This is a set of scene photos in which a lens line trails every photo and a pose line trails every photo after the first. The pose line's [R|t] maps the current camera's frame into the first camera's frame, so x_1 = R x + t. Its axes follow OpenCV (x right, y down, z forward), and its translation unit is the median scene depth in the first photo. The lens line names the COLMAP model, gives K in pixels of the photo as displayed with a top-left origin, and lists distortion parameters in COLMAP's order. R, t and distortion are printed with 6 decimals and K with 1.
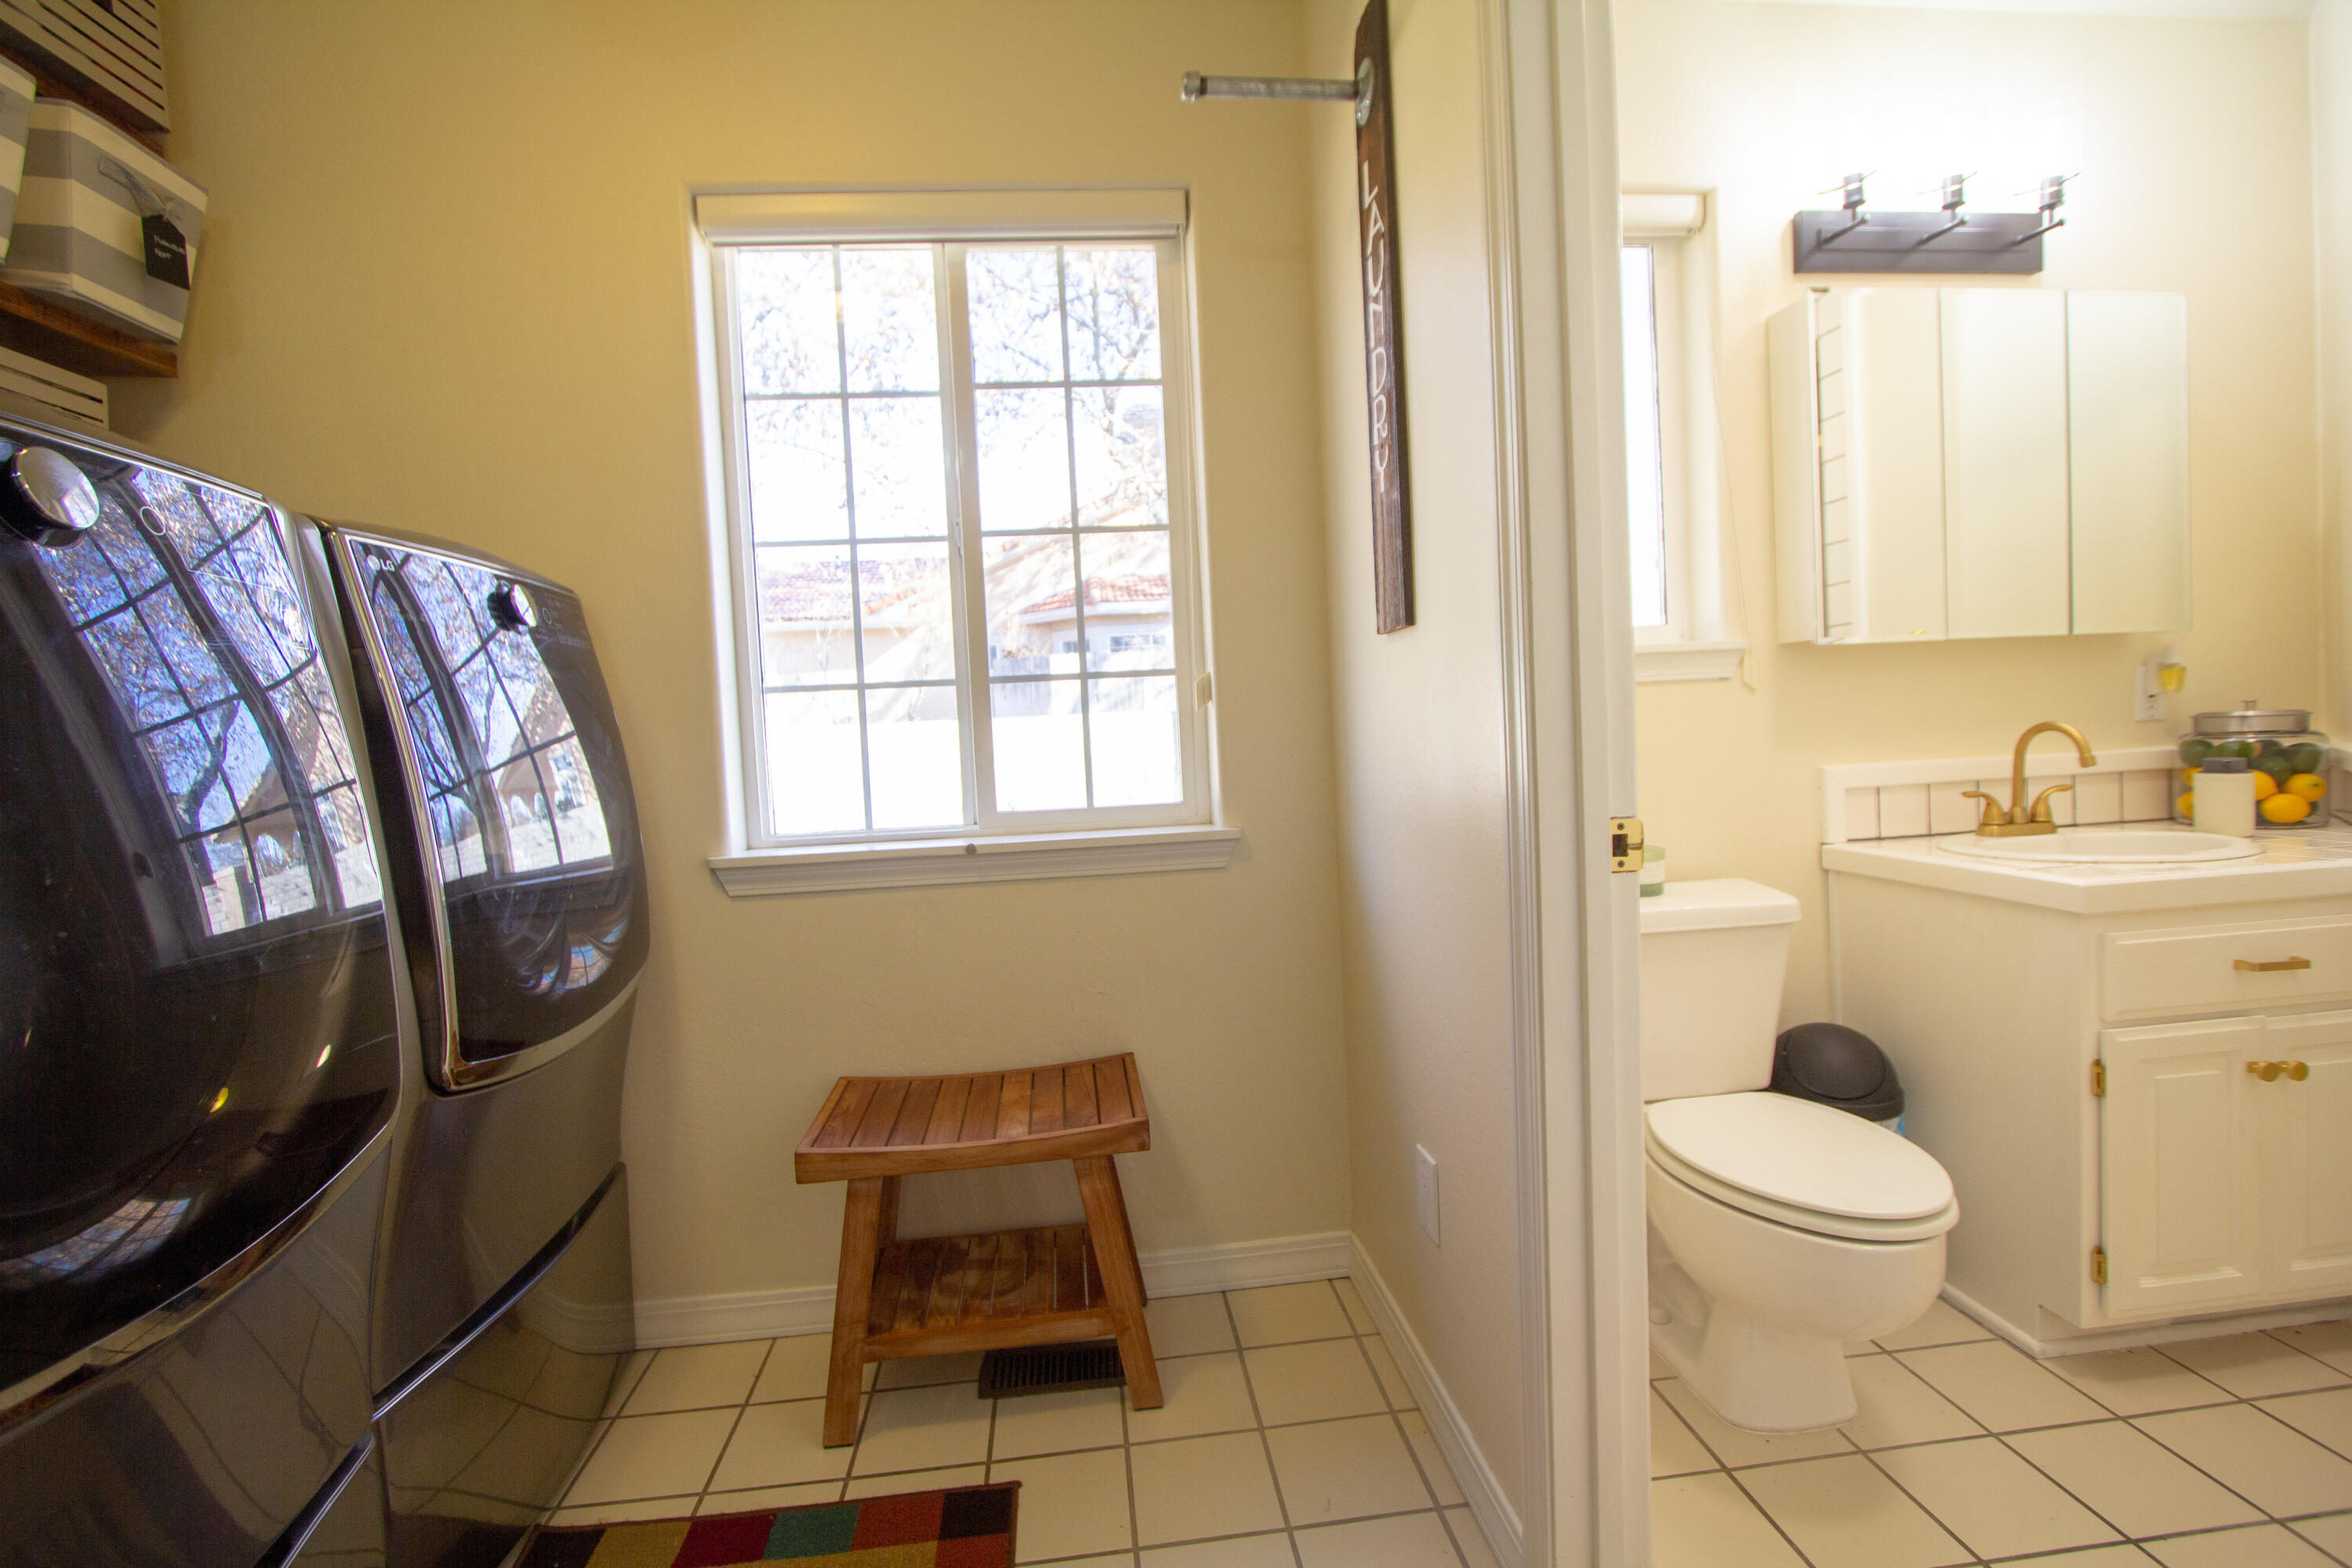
lens RADIAL K [[1075.8, 0, 1178.9], [0, 1075.8, 778.2], [0, 0, 1]] dist [-0.014042, 0.000674]
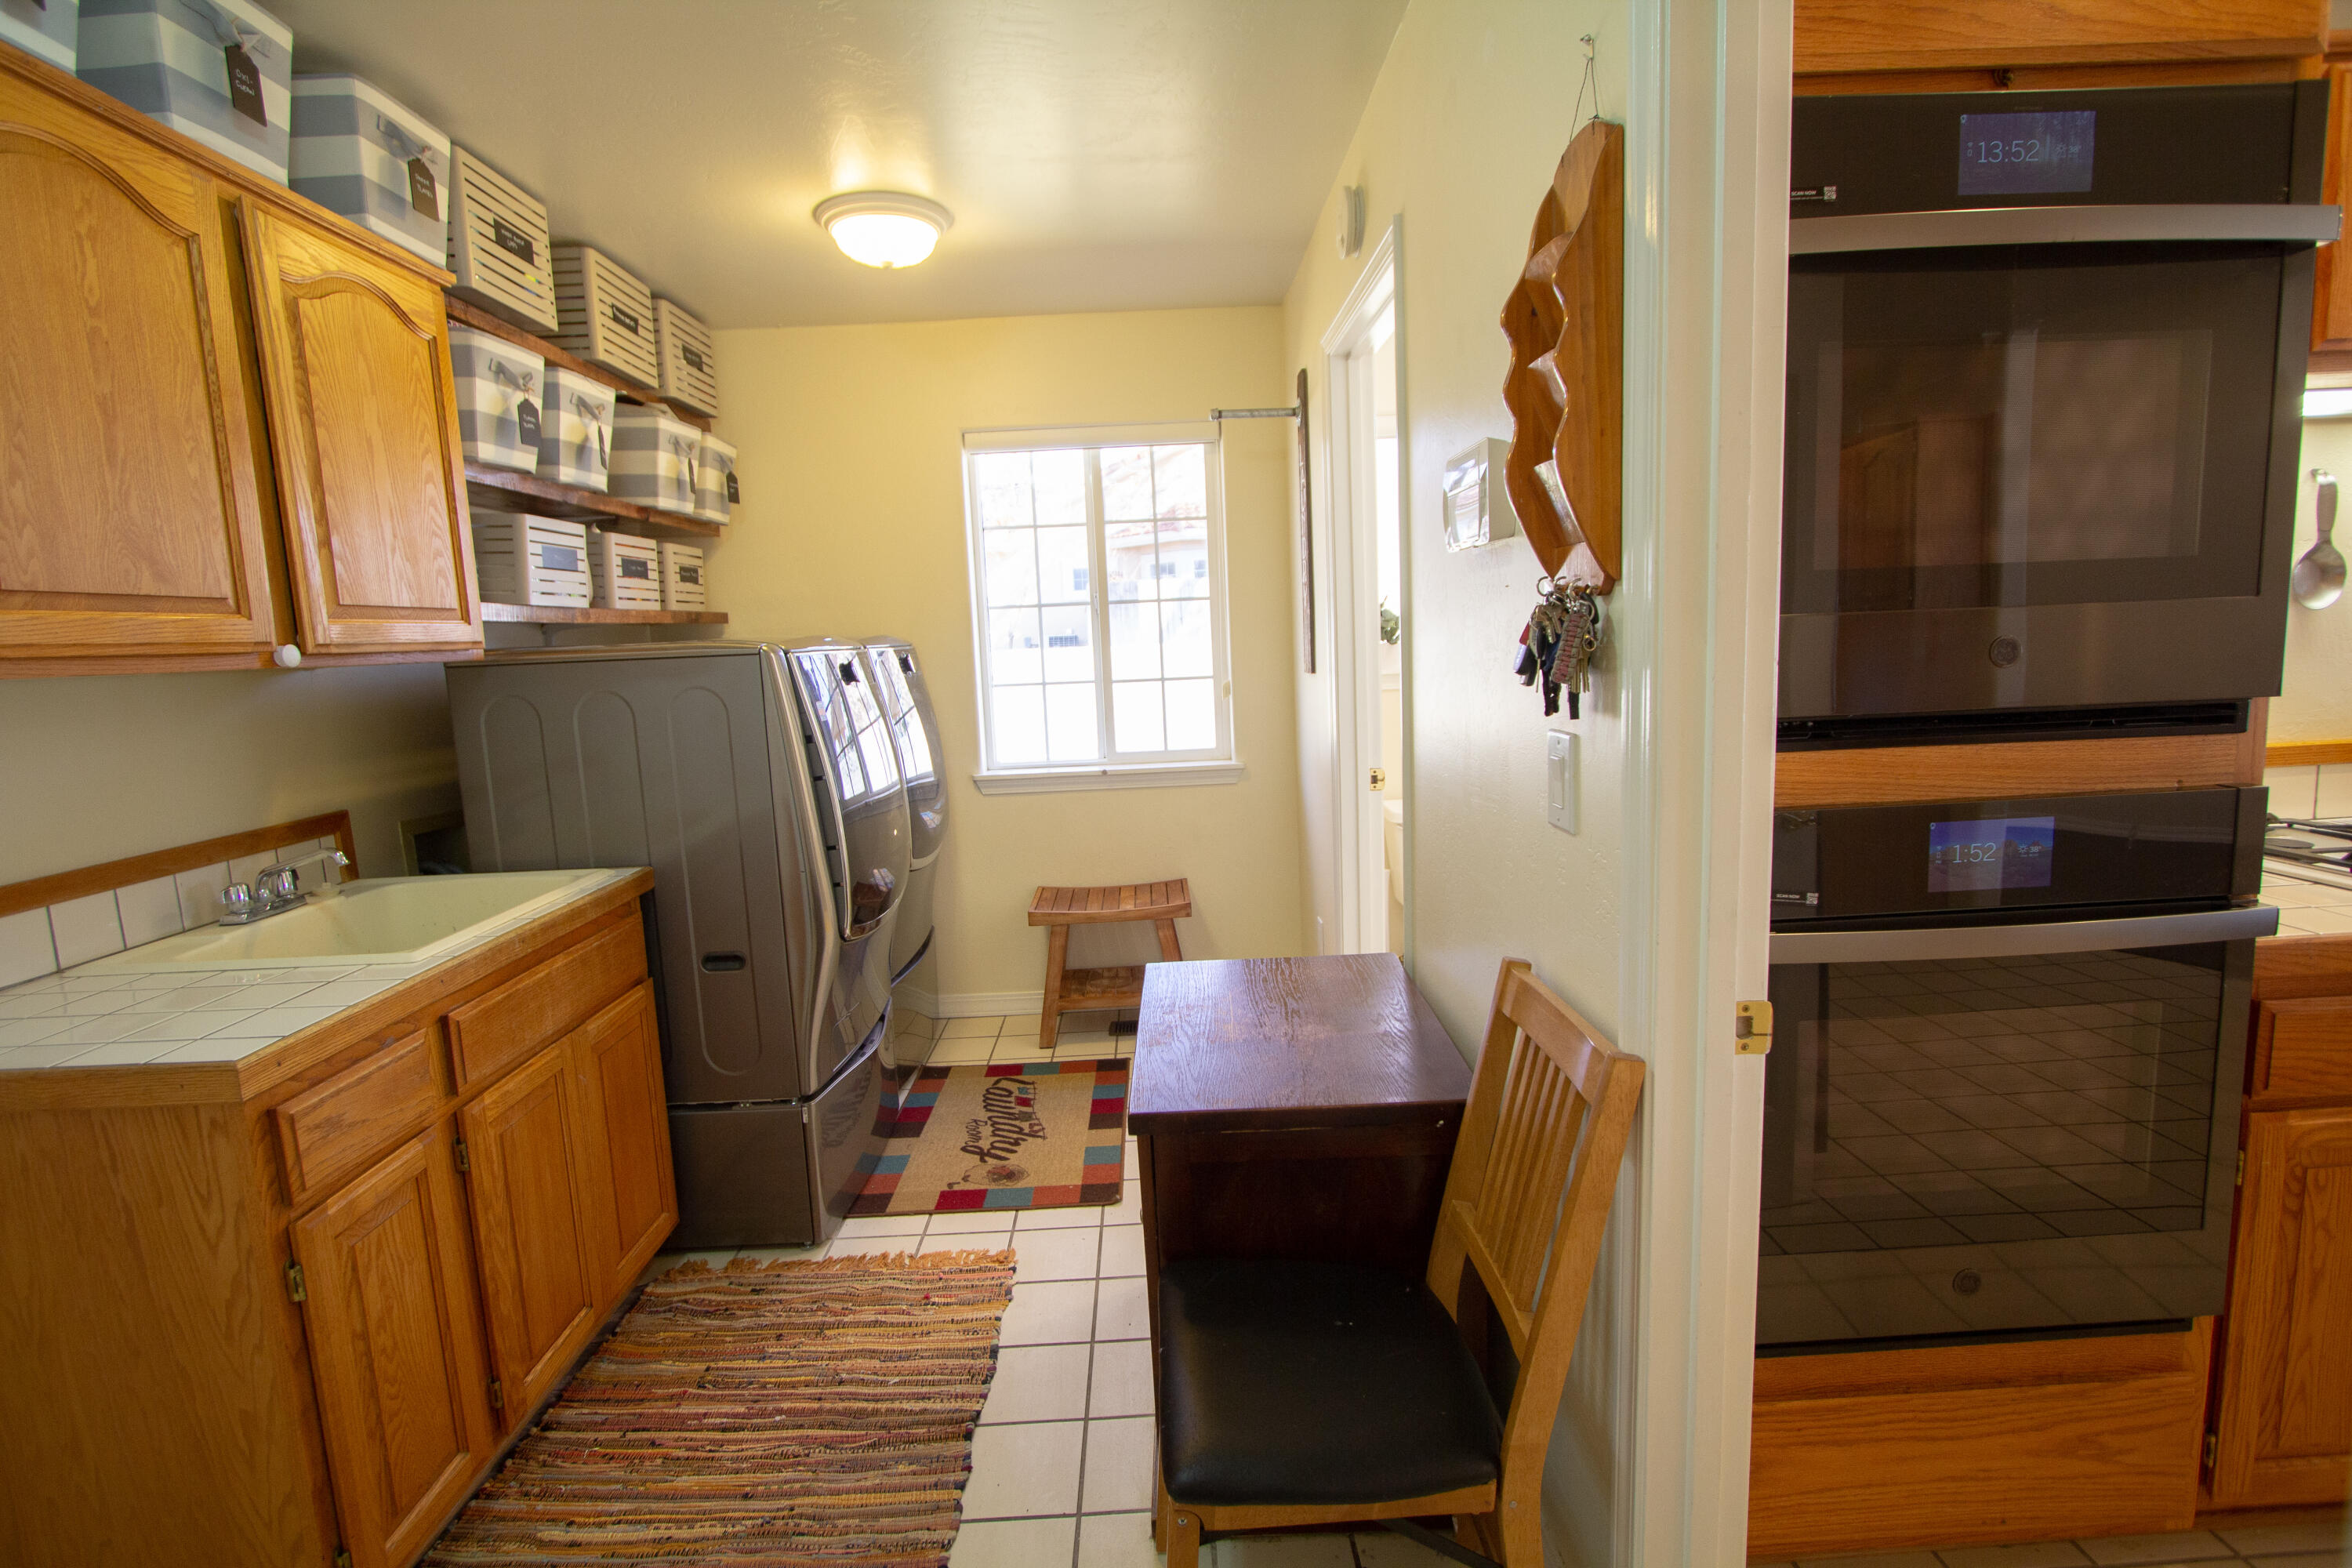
lens RADIAL K [[1075.8, 0, 1178.9], [0, 1075.8, 778.2], [0, 0, 1]] dist [-0.014042, 0.000674]
pose [[0.996735, 0.015010, -0.079341, 0.098191], [-0.008369, 0.996483, 0.083381, -0.088995], [0.080313, -0.082445, 0.993354, -0.946007]]
